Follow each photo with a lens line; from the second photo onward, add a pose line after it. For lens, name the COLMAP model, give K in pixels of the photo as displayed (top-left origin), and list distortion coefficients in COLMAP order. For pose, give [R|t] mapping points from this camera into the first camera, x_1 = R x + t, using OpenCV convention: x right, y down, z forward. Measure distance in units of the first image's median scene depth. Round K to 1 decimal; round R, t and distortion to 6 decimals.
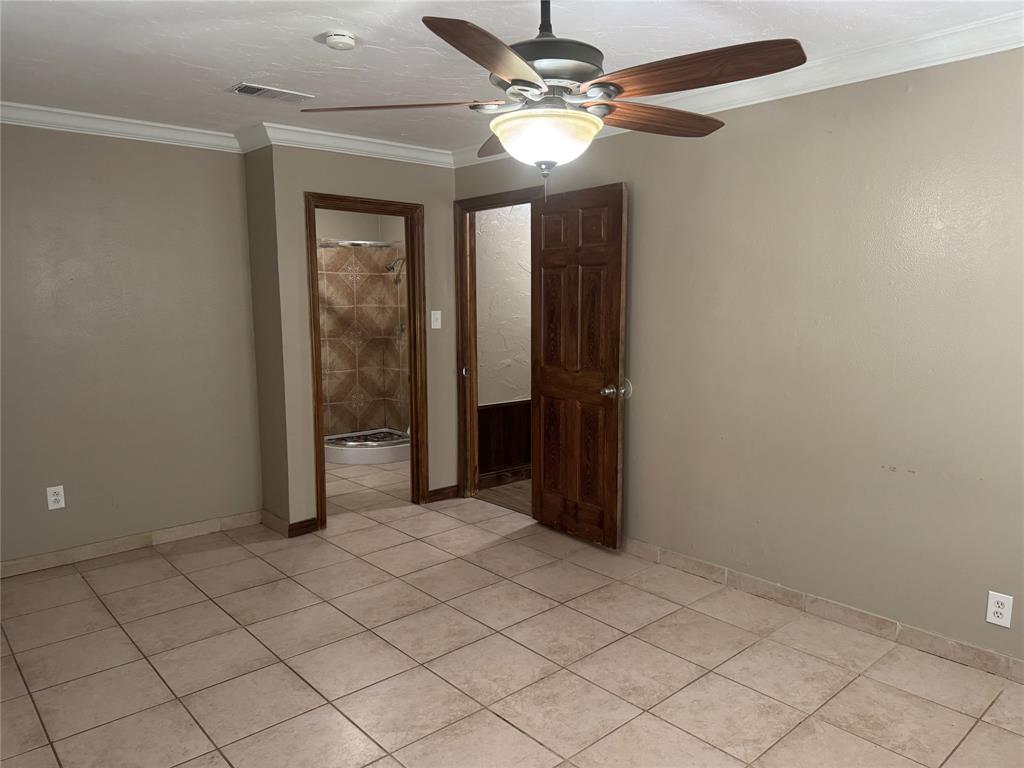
lens RADIAL K [[727.8, 0, 519.6], [0, 727.8, 386.5], [0, 0, 1]] dist [0.044024, -0.005279]
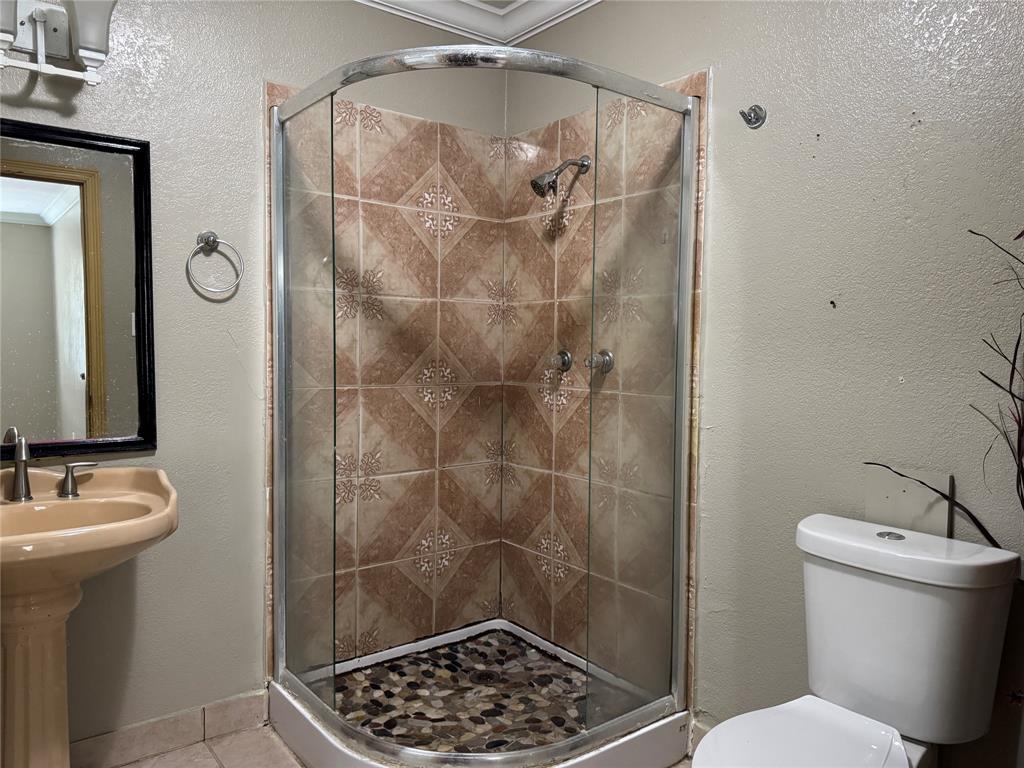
lens RADIAL K [[727.8, 0, 507.8], [0, 727.8, 381.6], [0, 0, 1]] dist [0.044024, -0.005279]
pose [[0.996876, 0.019367, -0.076567, -0.159475], [-0.024465, 0.997506, -0.066212, -0.044555], [0.075094, 0.067878, 0.994864, 0.630964]]
